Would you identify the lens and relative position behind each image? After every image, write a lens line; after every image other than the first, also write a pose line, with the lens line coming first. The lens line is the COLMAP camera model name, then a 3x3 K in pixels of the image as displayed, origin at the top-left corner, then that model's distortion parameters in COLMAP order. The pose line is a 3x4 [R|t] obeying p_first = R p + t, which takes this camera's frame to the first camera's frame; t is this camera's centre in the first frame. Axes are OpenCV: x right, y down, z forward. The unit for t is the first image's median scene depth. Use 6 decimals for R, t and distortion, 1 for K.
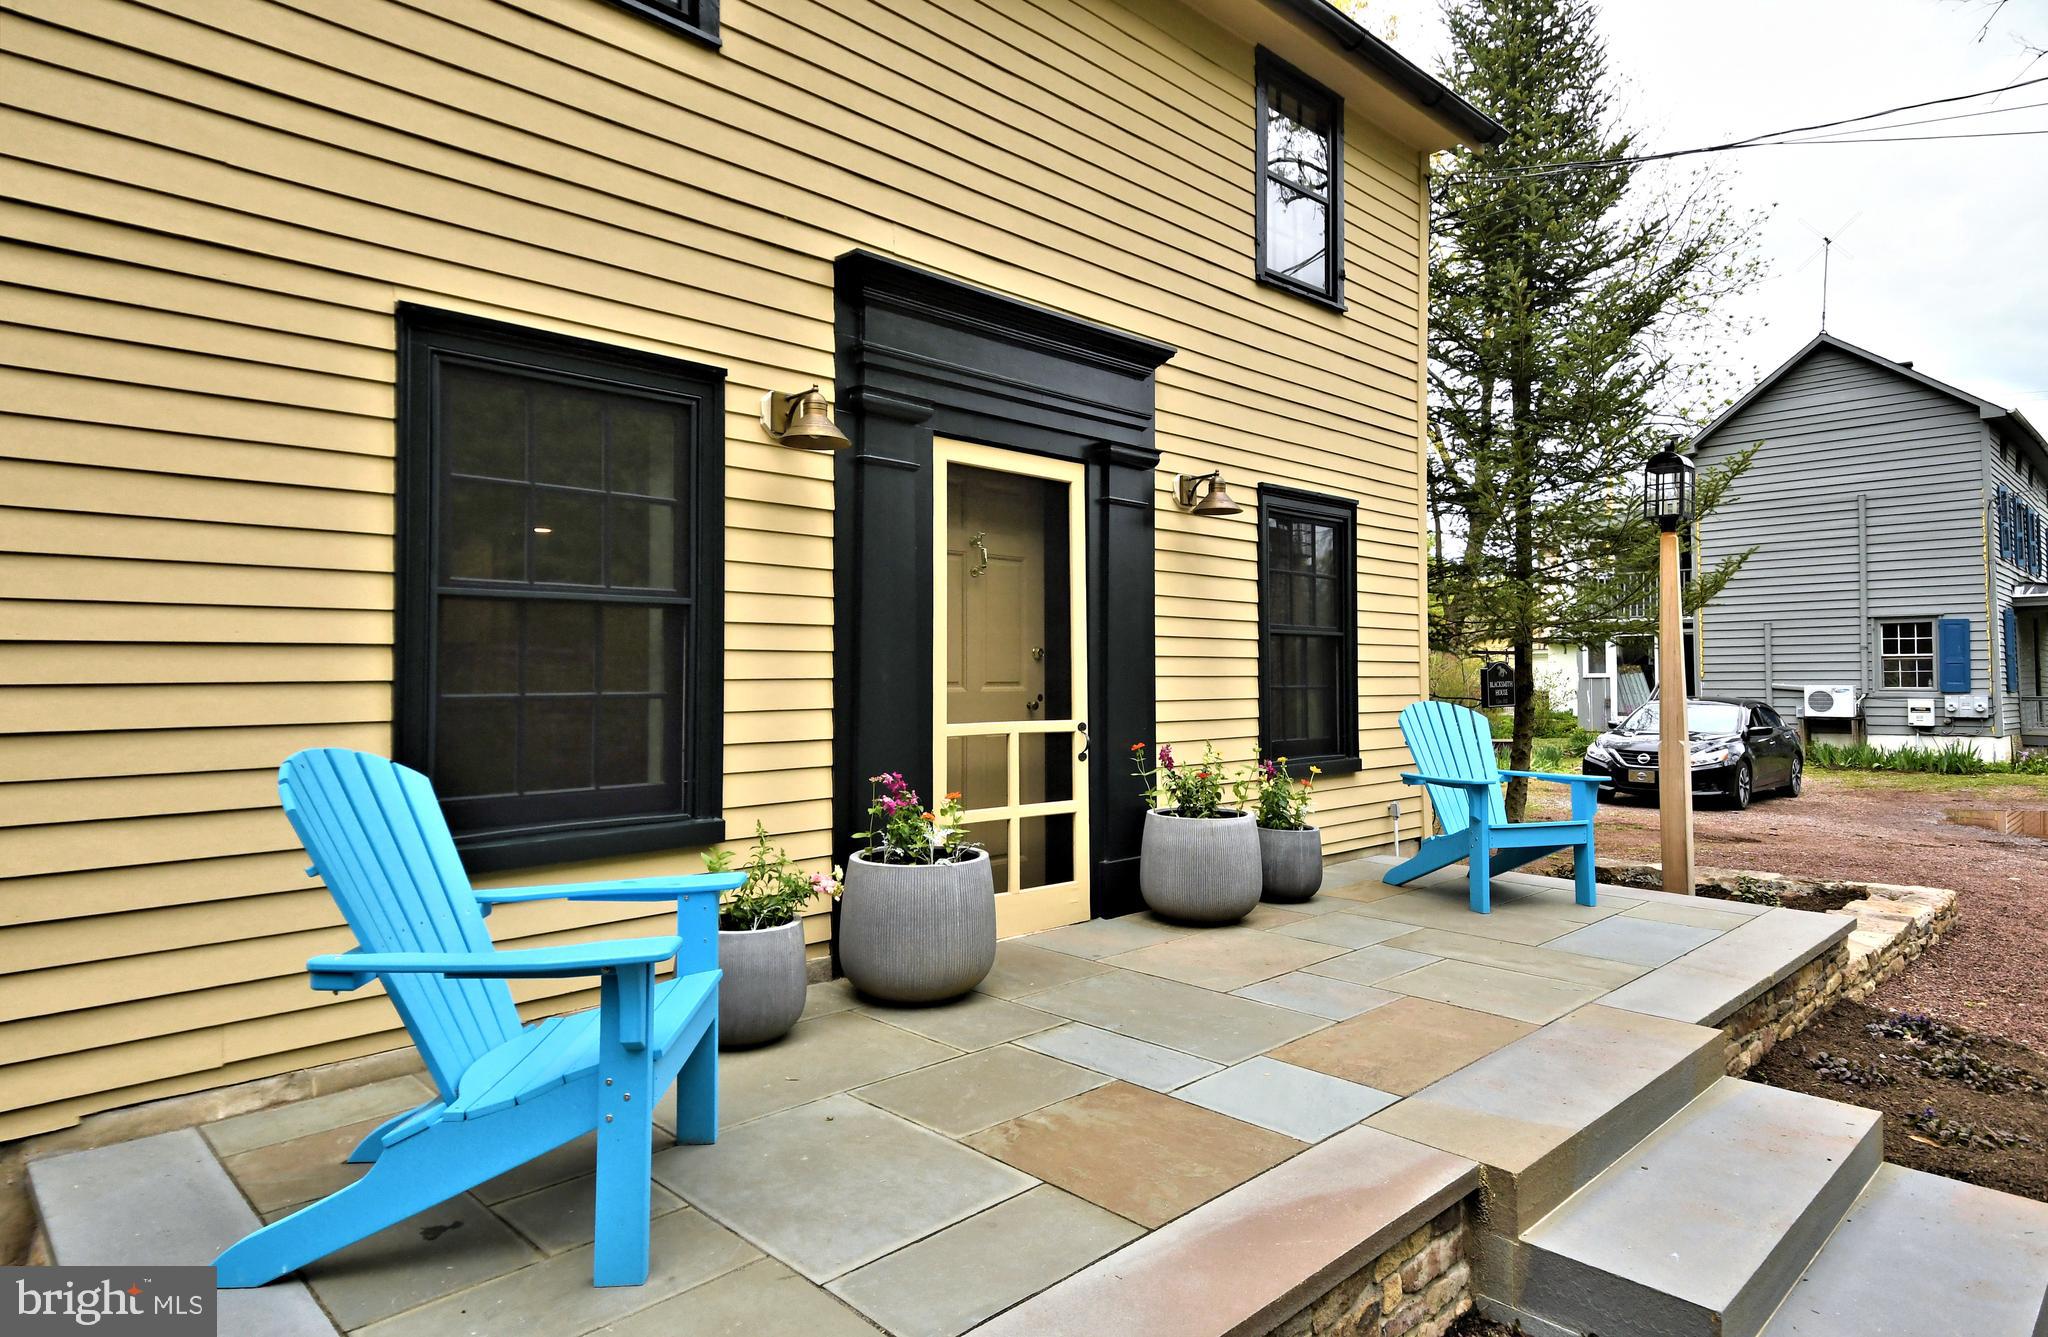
lens RADIAL K [[1147.7, 0, 1011.6], [0, 1147.7, 640.3], [0, 0, 1]] dist [0.038241, 0.000958]
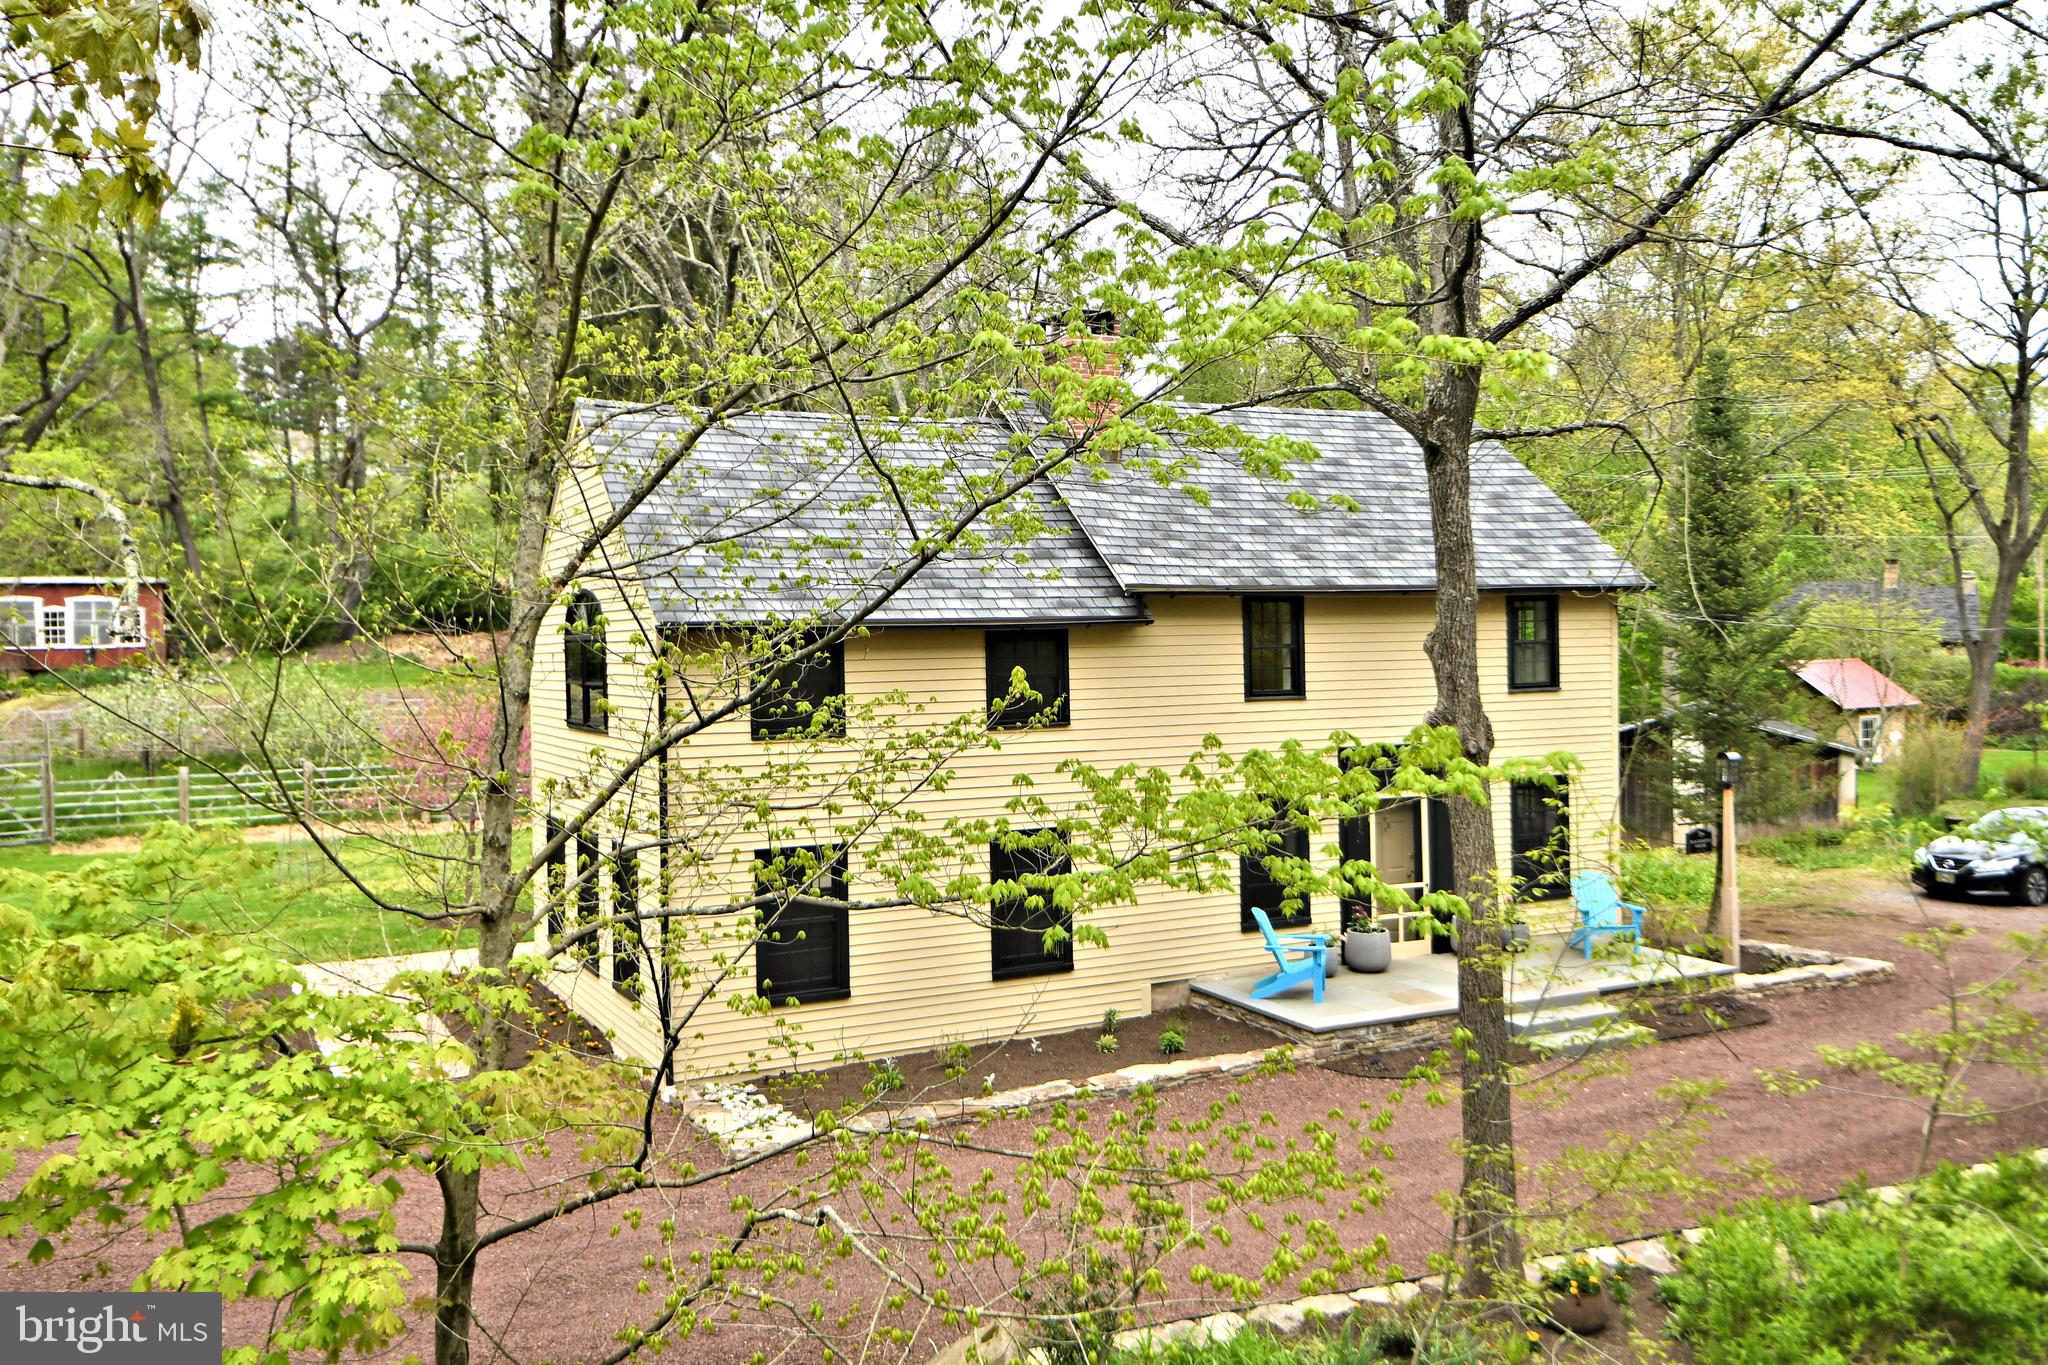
lens RADIAL K [[1636.6, 0, 1019.6], [0, 1636.6, 672.5], [0, 0, 1]] dist [0.004641, -0.001981]
pose [[0.961883, -0.009366, -0.273299, 0.217959], [0.020901, 0.999008, 0.039326, -0.661076], [0.272660, -0.043539, 0.961125, -3.279183]]
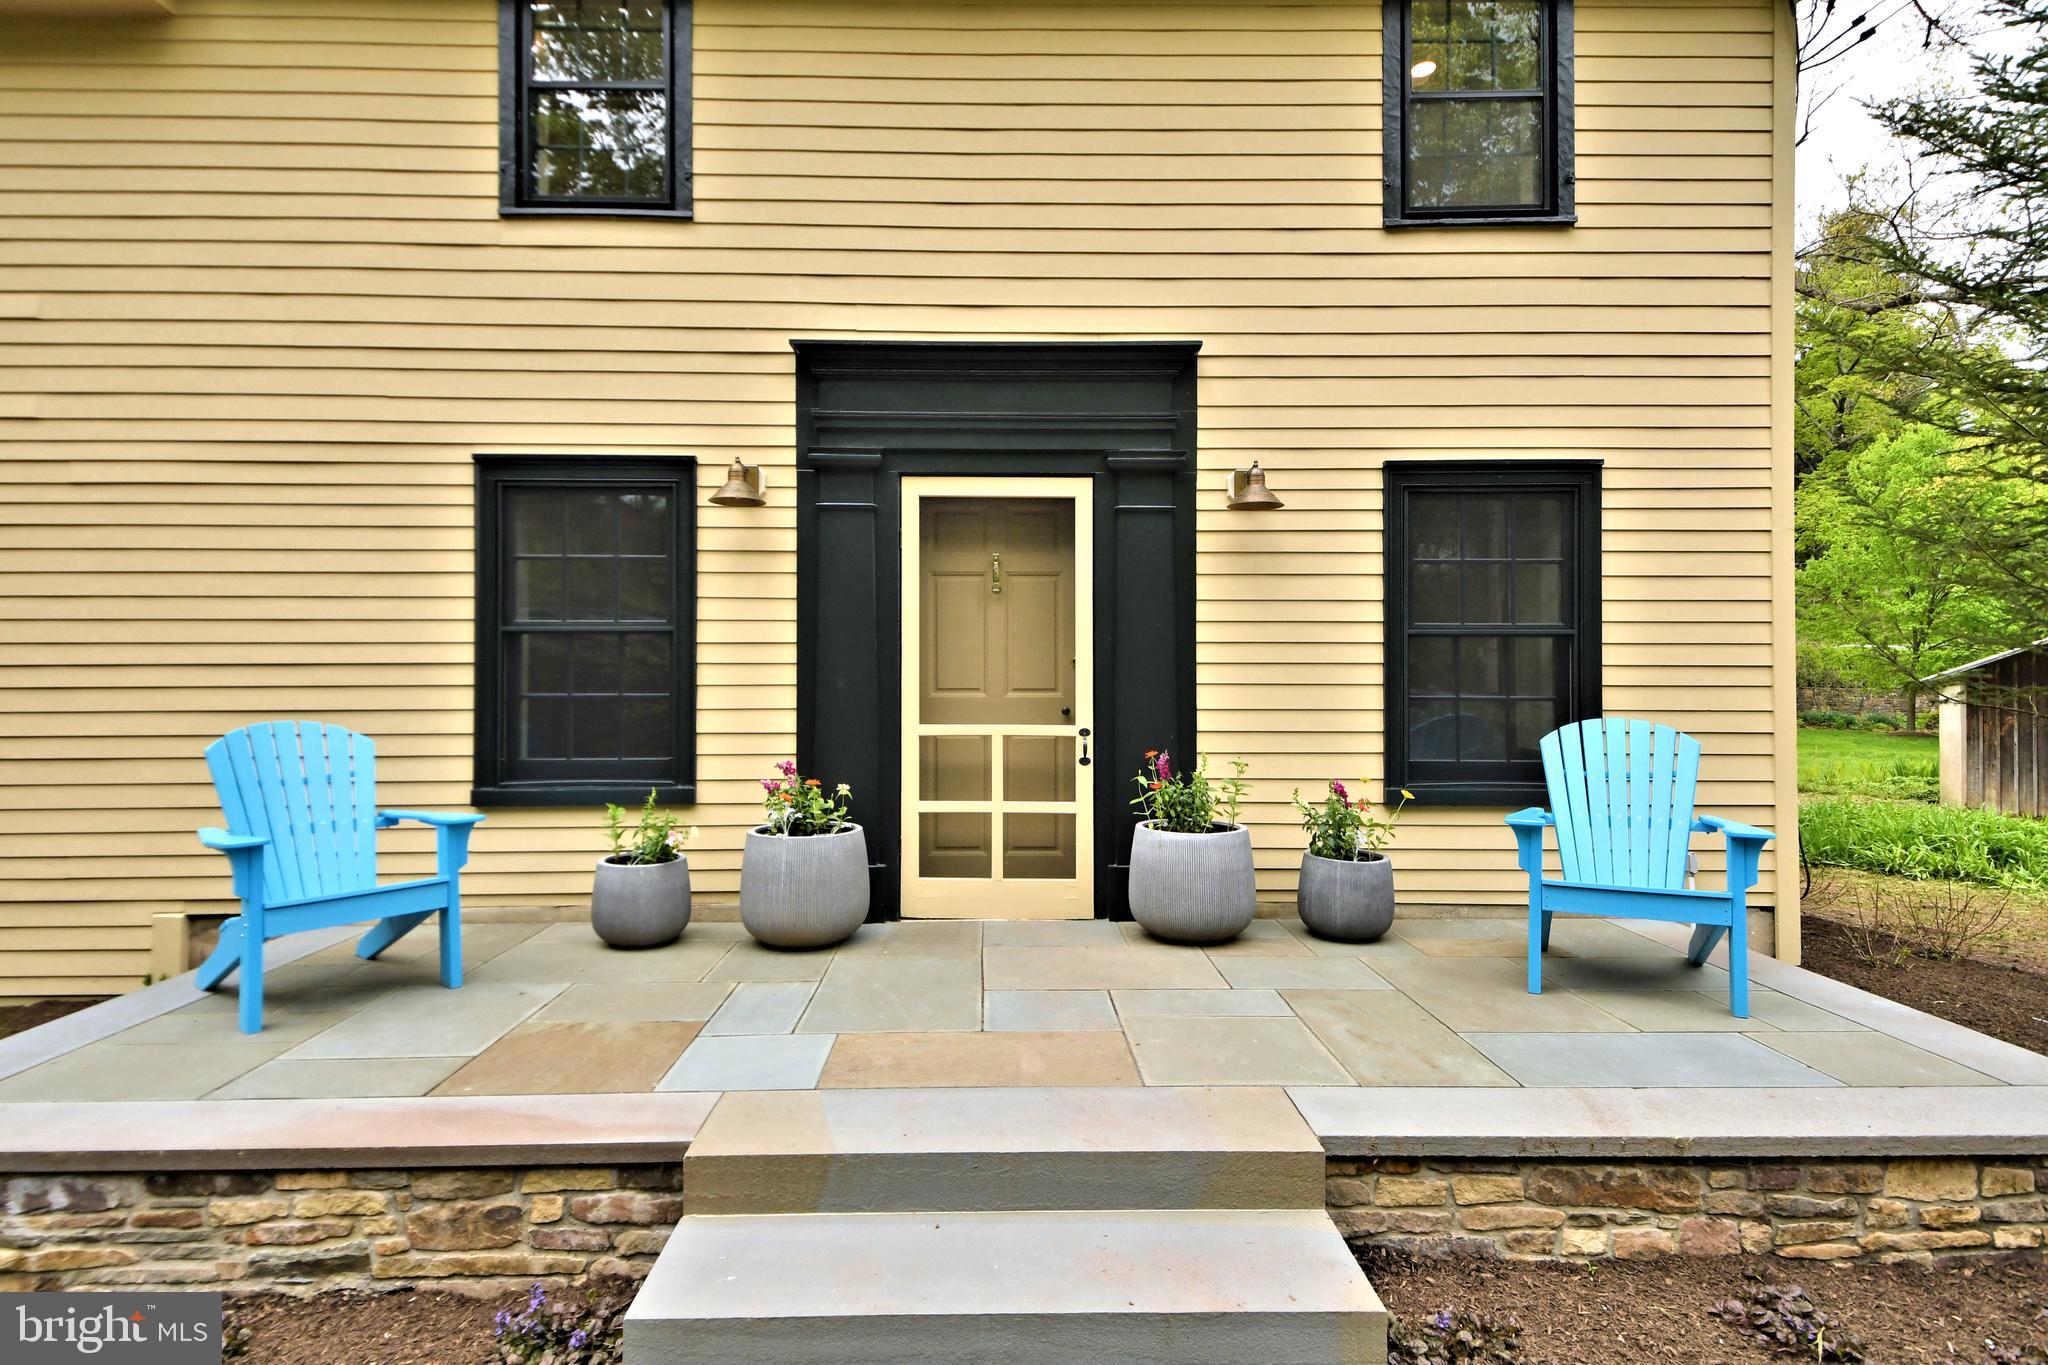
lens RADIAL K [[1063.7, 0, 1024.8], [0, 1063.7, 672.2], [0, 0, 1]] dist [0.036377, -0.011492]
pose [[0.730032, -0.005613, -0.683390, 0.745220], [0.018942, 0.999748, 0.012023, 0.009108], [0.683151, -0.021722, 0.729954, 0.287879]]
